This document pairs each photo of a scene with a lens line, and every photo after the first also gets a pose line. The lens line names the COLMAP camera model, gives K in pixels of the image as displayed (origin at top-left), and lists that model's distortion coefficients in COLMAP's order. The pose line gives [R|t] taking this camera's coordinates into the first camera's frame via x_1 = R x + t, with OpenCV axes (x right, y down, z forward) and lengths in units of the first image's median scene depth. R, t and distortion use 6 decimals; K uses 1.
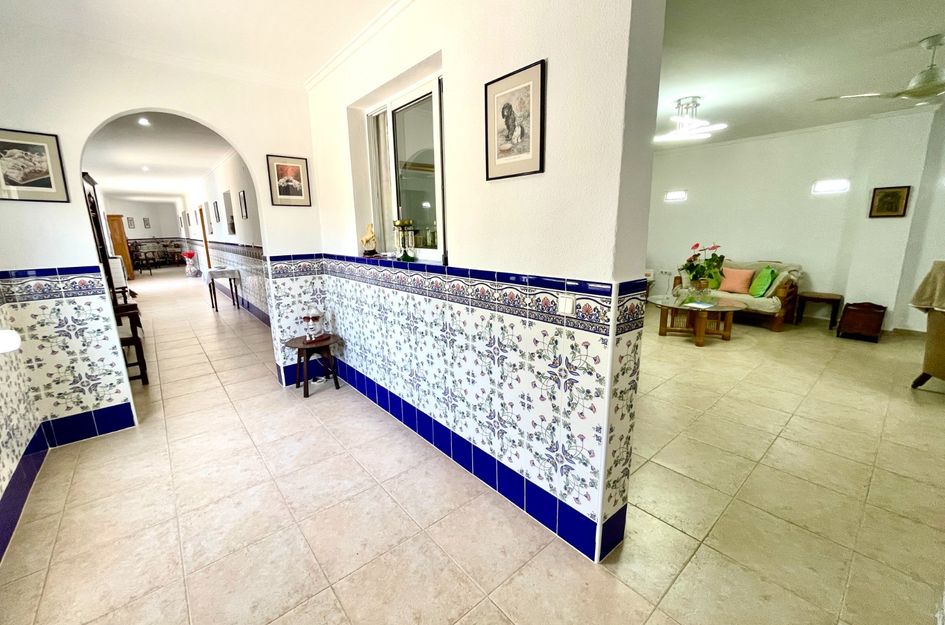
lens RADIAL K [[375.9, 0, 458.0], [0, 375.9, 300.9], [0, 0, 1]] dist [-0.006249, -0.000523]
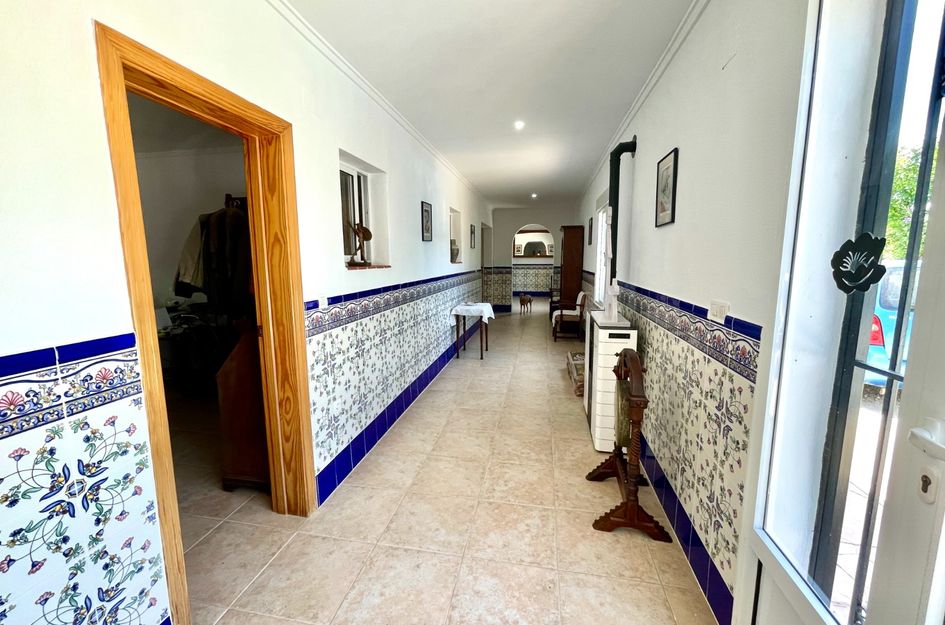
lens RADIAL K [[375.9, 0, 478.4], [0, 375.9, 306.4], [0, 0, 1]] dist [-0.006249, -0.000523]
pose [[-0.644413, -0.066400, 0.761790, -0.998367], [0.177574, 0.955995, 0.233540, -0.214711], [-0.743774, 0.285770, -0.604264, 1.184794]]
